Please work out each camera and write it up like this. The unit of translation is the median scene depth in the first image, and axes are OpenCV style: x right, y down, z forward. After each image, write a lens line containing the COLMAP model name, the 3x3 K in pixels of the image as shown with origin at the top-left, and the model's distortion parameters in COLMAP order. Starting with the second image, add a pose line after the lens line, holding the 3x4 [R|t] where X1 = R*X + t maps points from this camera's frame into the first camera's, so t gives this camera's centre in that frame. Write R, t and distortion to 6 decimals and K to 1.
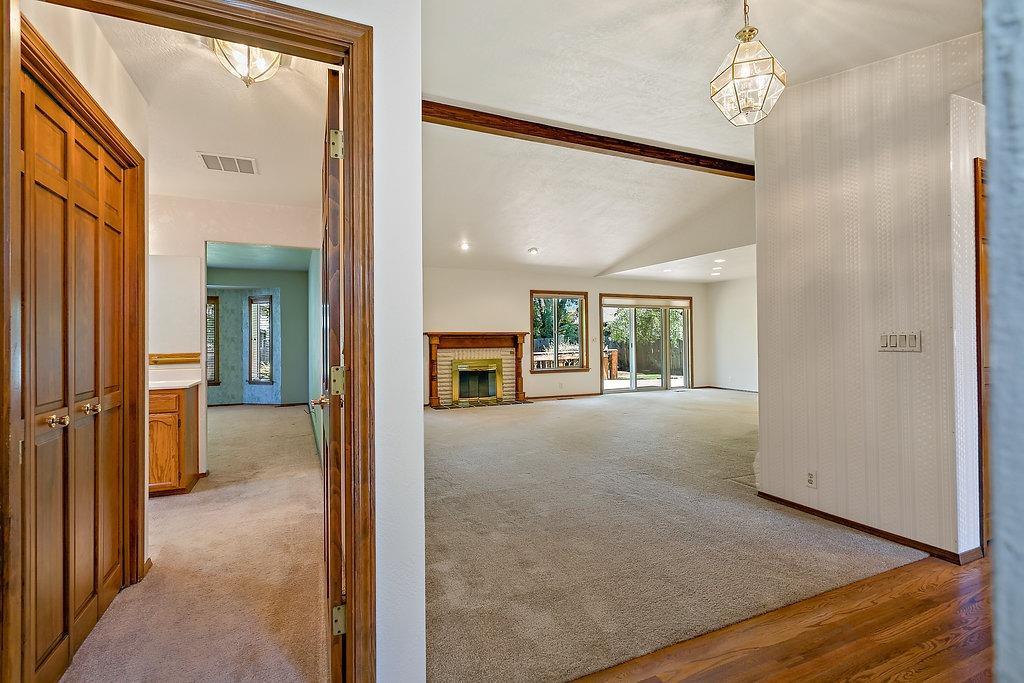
lens RADIAL K [[492.6, 0, 503.6], [0, 492.6, 336.8], [0, 0, 1]] dist [-0.000219, 0.001173]
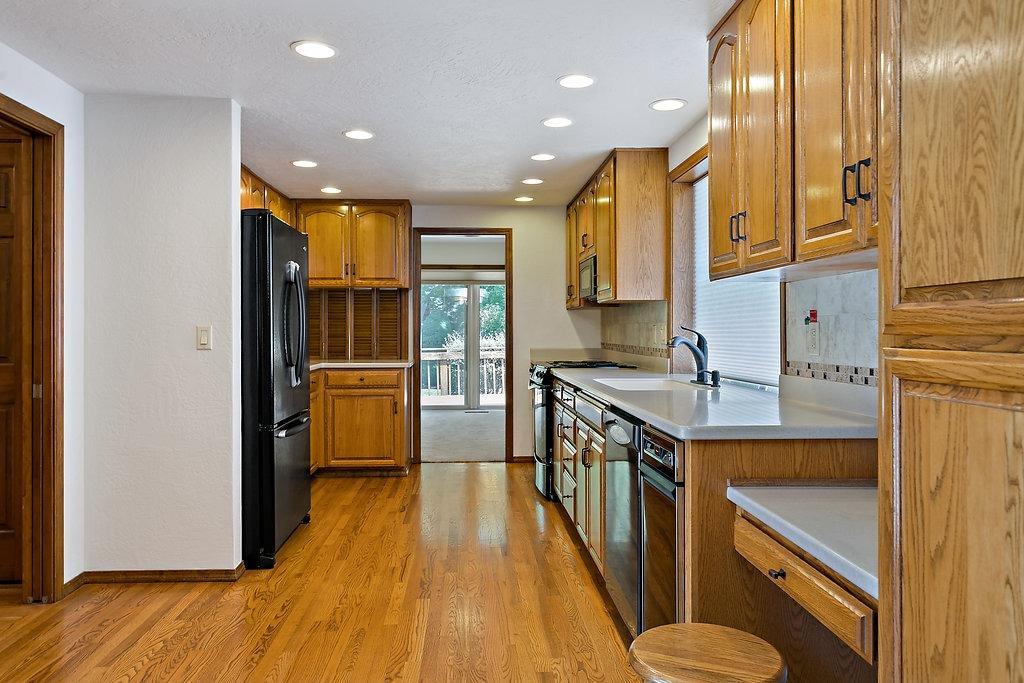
lens RADIAL K [[730.1, 0, 505.3], [0, 730.1, 331.0], [0, 0, 1]] dist [0.002623, 0.007537]
pose [[0.931472, 0.004349, -0.363787, 0.850369], [0.000254, 0.999921, 0.012605, -0.009212], [0.363813, -0.011834, 0.931397, 0.148209]]
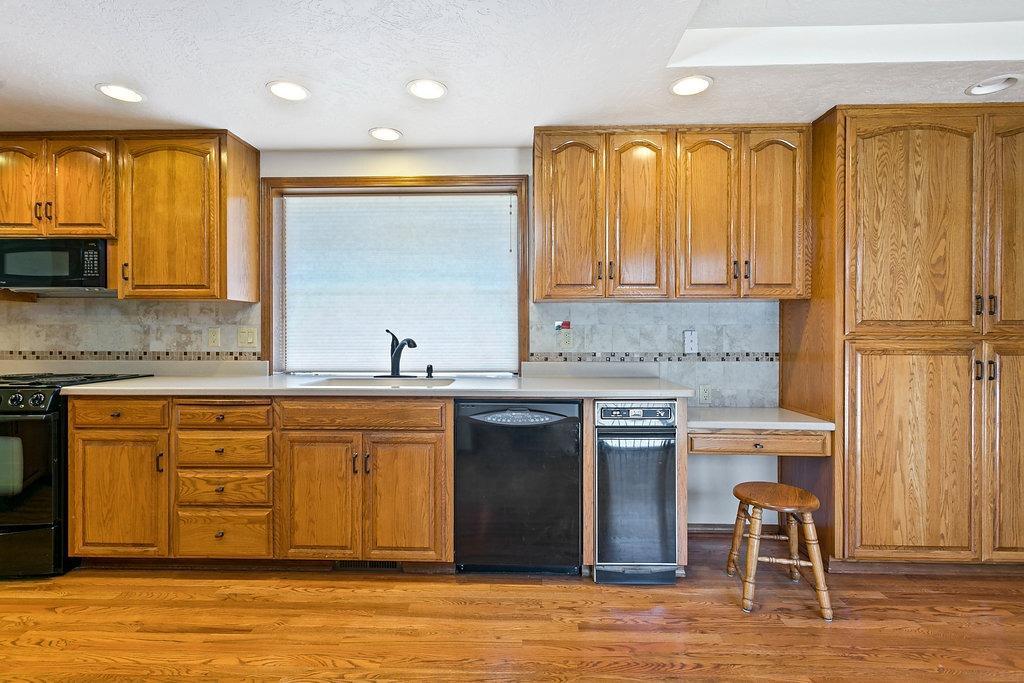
lens RADIAL K [[492.6, 0, 511.4], [0, 492.6, 333.6], [0, 0, 1]] dist [-0.000219, 0.001173]
pose [[0.439539, 0.002873, 0.898219, 0.566158], [-0.012597, 0.999916, 0.002966, -0.006449], [-0.898135, -0.012619, 0.439539, 0.335411]]
